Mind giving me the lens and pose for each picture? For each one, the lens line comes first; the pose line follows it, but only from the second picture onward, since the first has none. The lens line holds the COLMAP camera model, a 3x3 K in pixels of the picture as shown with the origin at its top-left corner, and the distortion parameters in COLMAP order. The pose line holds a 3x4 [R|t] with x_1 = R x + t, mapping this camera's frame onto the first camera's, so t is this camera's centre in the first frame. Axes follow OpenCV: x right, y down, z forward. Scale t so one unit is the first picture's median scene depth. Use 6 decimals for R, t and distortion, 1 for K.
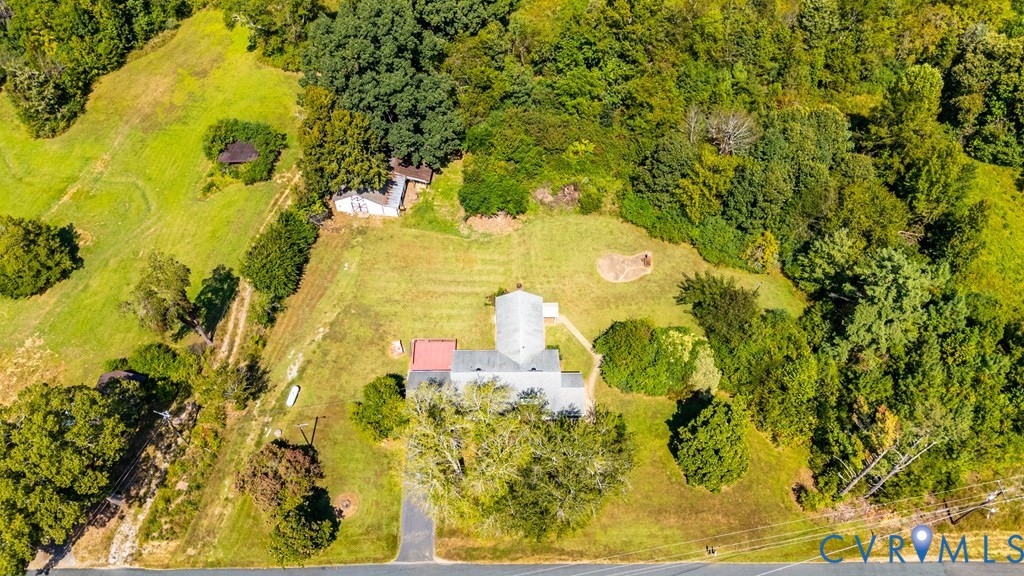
lens RADIAL K [[754.3, 0, 515.2], [0, 754.3, 299.0], [0, 0, 1]] dist [0.071053, -0.068242]
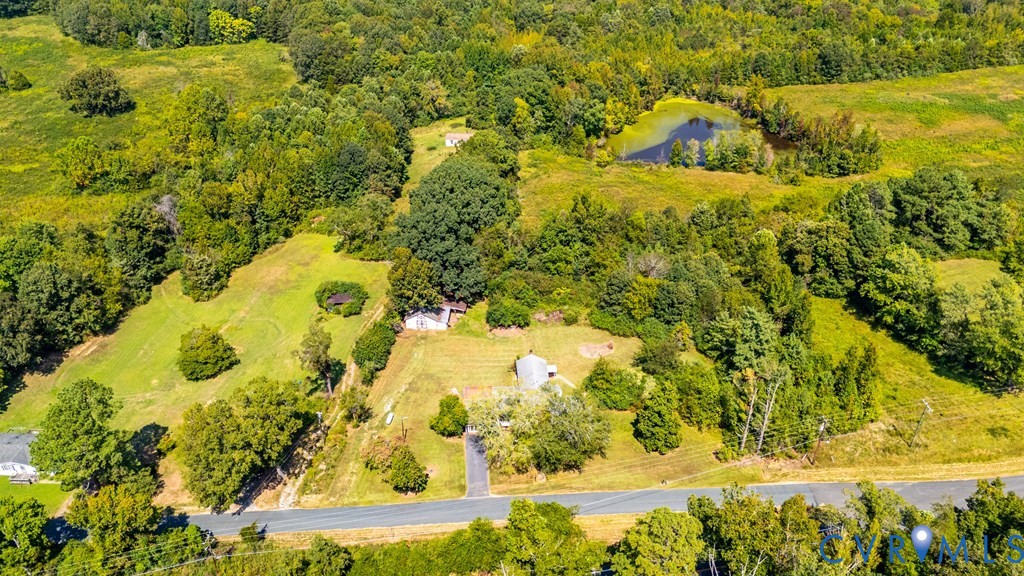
lens RADIAL K [[754.3, 0, 510.5], [0, 754.3, 292.3], [0, 0, 1]] dist [0.071053, -0.068242]
pose [[0.998756, -0.024760, 0.043272, -0.091356], [0.039263, 0.925533, -0.376626, 0.408765], [-0.030725, 0.377856, 0.925354, -0.451998]]
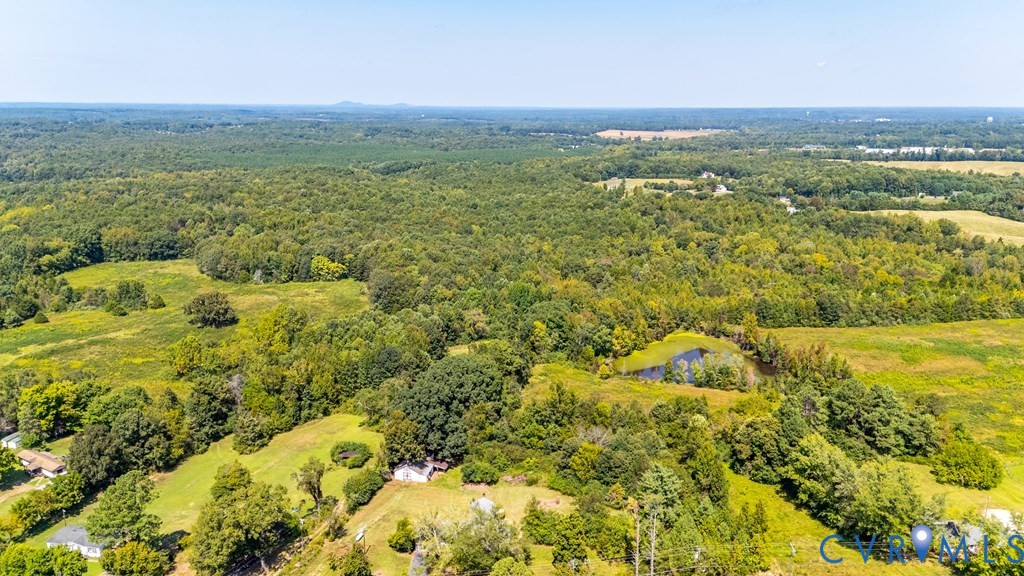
lens RADIAL K [[754.3, 0, 507.3], [0, 754.3, 287.2], [0, 0, 1]] dist [0.071053, -0.068242]
pose [[0.996040, 0.020773, -0.086440, 0.195740], [-0.073193, 0.743494, -0.664725, 0.770881], [0.050459, 0.668419, 0.742071, -0.697321]]
